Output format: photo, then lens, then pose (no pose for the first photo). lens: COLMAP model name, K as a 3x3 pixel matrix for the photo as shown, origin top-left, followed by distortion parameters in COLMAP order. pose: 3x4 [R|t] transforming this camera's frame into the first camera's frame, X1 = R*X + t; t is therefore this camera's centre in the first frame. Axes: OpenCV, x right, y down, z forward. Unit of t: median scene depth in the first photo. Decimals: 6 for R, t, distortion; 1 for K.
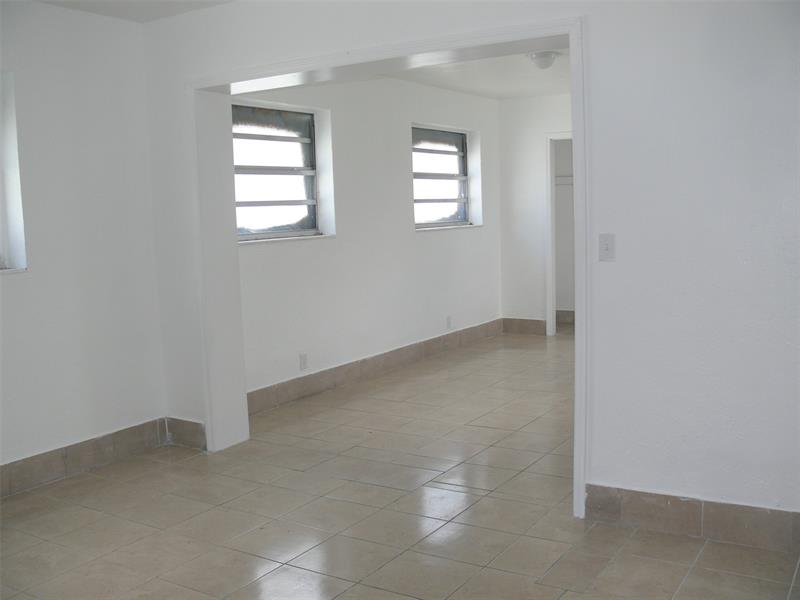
lens RADIAL K [[817.5, 0, 400.0], [0, 817.5, 300.0], [0, 0, 1]] dist [-0.177755, 0.135681]
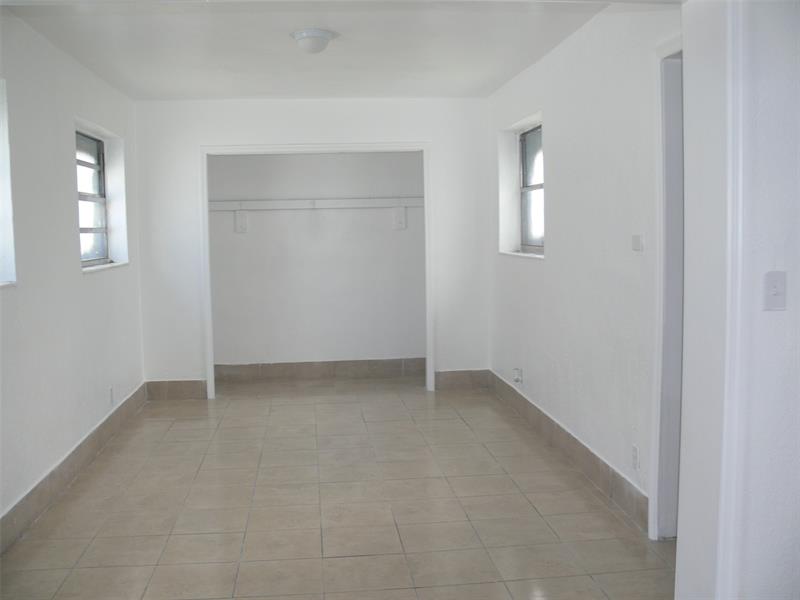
lens RADIAL K [[817.5, 0, 400.0], [0, 817.5, 300.0], [0, 0, 1]] dist [-0.177755, 0.135681]
pose [[0.774667, -0.042407, 0.630945, -0.174240], [0.068726, 0.997485, -0.017338, -0.027291], [-0.628623, 0.056793, 0.775633, 0.266466]]
